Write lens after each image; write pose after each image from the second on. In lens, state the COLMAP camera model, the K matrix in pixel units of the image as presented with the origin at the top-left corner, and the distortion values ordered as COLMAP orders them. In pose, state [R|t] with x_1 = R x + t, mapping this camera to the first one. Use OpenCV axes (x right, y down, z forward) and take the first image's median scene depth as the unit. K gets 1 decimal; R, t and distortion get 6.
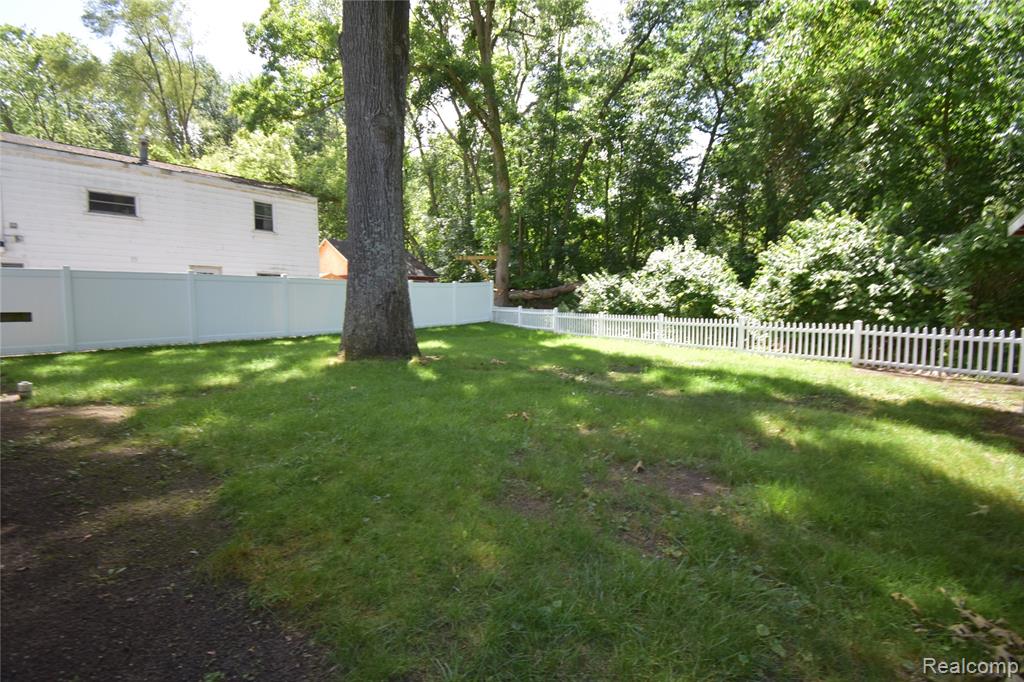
lens RADIAL K [[457.5, 0, 503.0], [0, 457.5, 346.8], [0, 0, 1]] dist [0.000265, -0.010945]
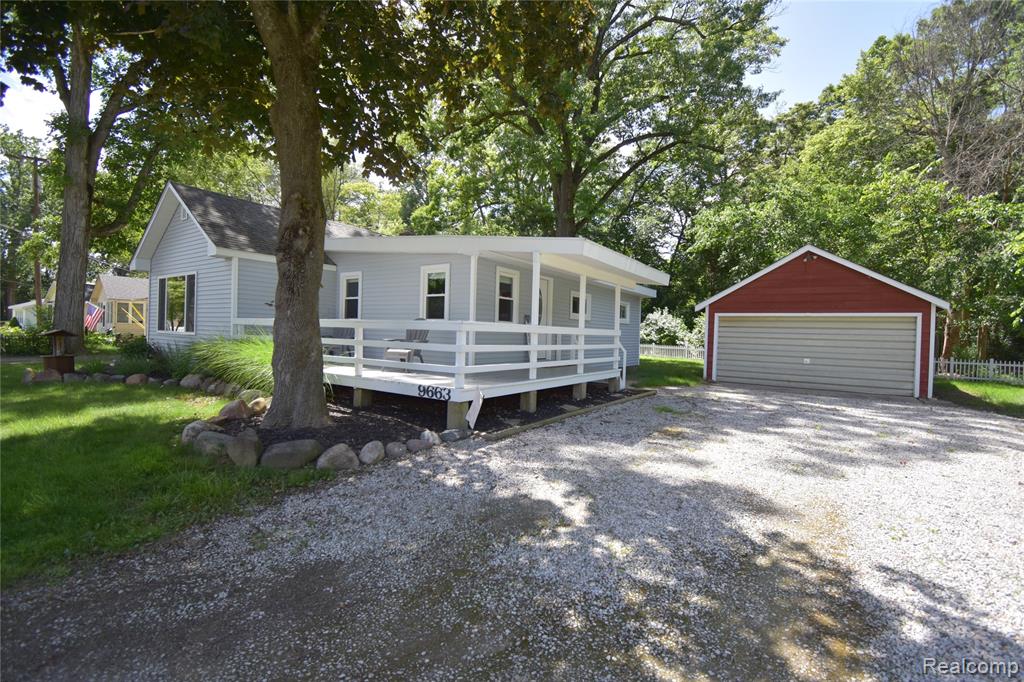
lens RADIAL K [[457.5, 0, 506.5], [0, 457.5, 343.6], [0, 0, 1]] dist [0.000265, -0.010945]
pose [[0.998748, 0.024709, 0.043501, -0.610216], [-0.021636, 0.997329, -0.069757, 0.132248], [-0.045109, 0.068728, 0.996615, -1.559798]]
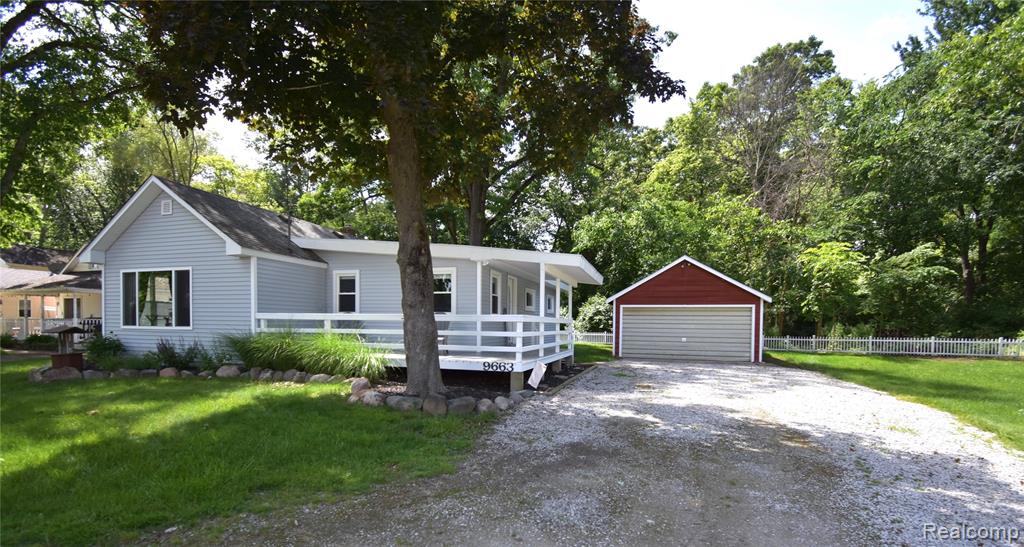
lens RADIAL K [[461.1, 0, 507.3], [0, 461.1, 340.3], [0, 0, 1]] dist [-0.003827, -0.001136]
pose [[0.940419, -0.003107, 0.340005, -0.956810], [0.022293, 0.998370, -0.052538, 0.153887], [-0.339287, 0.056988, 0.938955, -1.755080]]
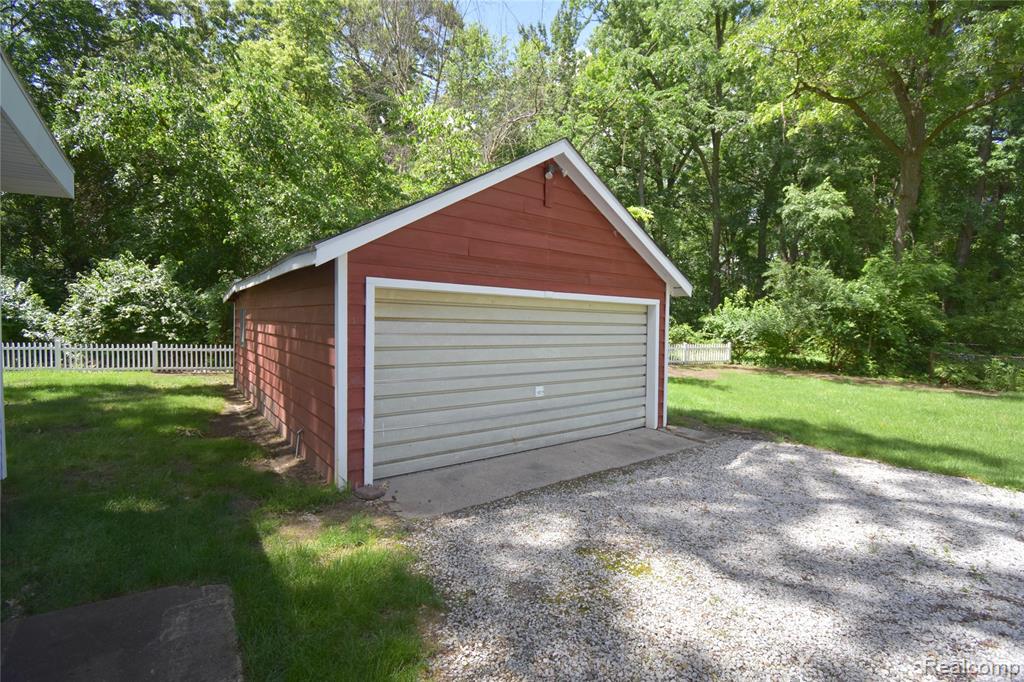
lens RADIAL K [[457.5, 0, 511.9], [0, 457.5, 337.4], [0, 0, 1]] dist [0.000265, -0.010945]
pose [[0.257733, -0.029807, 0.965756, -0.314716], [0.068065, 0.997601, 0.012625, -0.009034], [-0.963816, 0.062480, 0.259144, -0.449855]]
